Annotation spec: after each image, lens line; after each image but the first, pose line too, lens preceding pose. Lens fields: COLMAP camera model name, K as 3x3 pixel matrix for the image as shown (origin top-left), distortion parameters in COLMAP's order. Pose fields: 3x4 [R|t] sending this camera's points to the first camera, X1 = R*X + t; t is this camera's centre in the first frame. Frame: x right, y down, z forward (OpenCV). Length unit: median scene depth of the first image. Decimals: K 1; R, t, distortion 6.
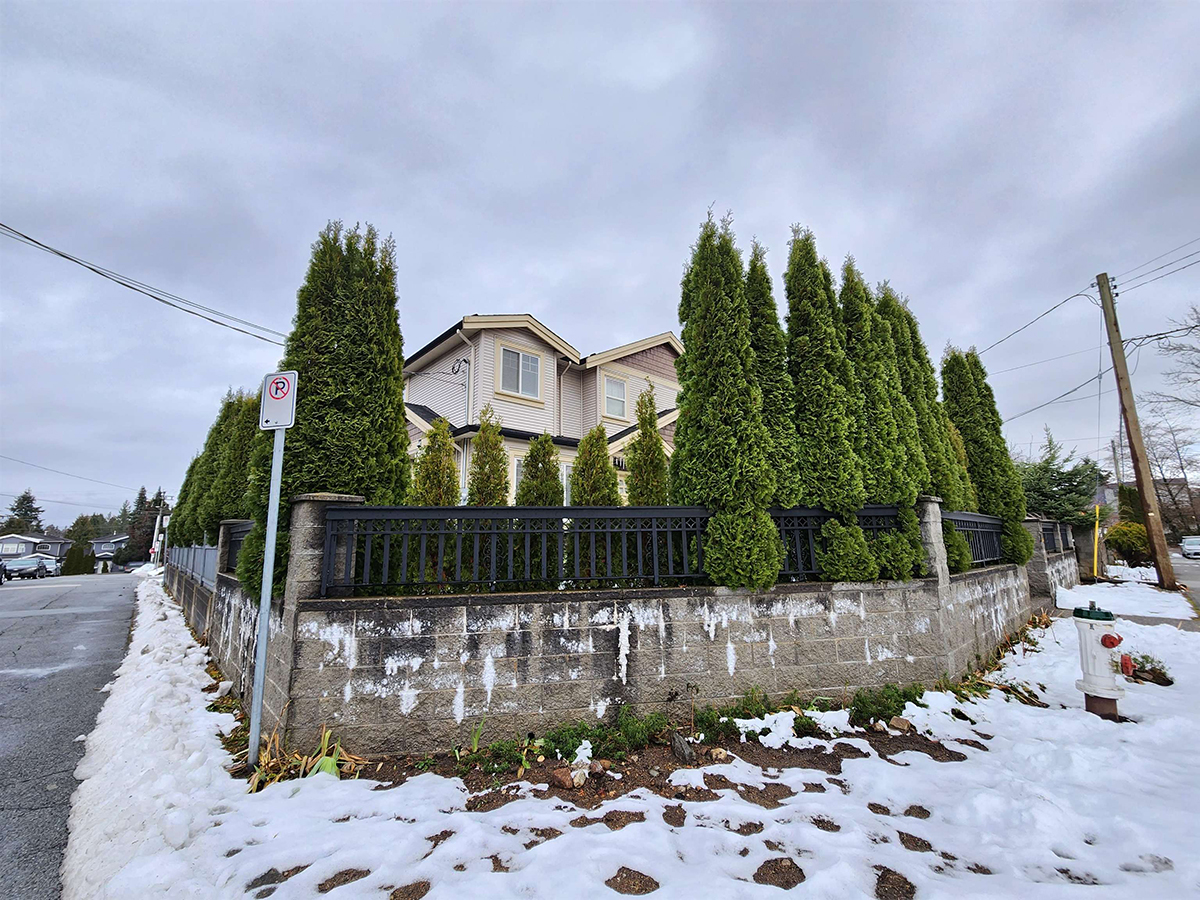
lens RADIAL K [[486.5, 0, 600.0], [0, 486.5, 450.0], [0, 0, 1]] dist [0.000648, 0.000054]
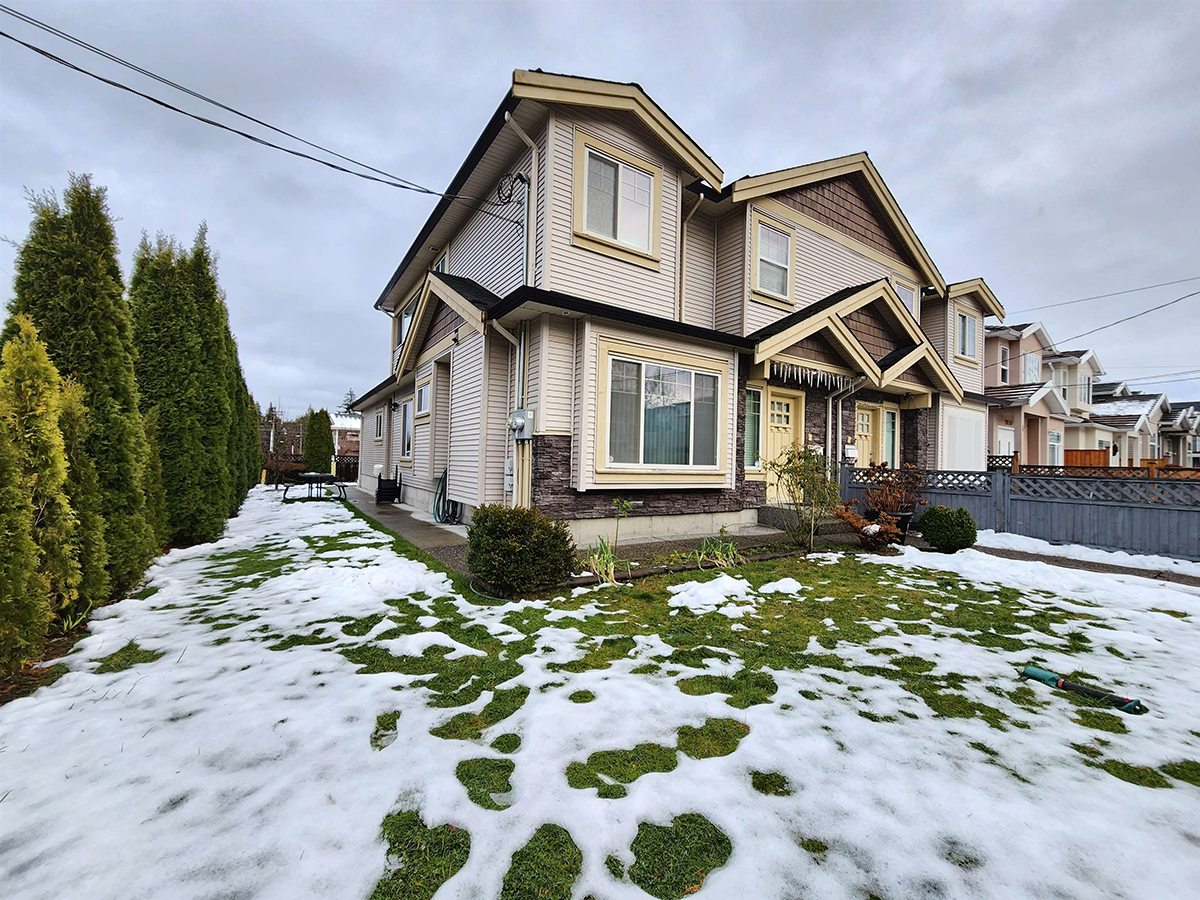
lens RADIAL K [[486.5, 0, 600.0], [0, 486.5, 450.0], [0, 0, 1]] dist [0.000648, 0.000054]
pose [[0.984189, 0.035641, -0.173500, -0.073891], [-0.006177, 0.985856, 0.167480, 0.023995], [0.177015, -0.163761, 0.970489, 0.382982]]
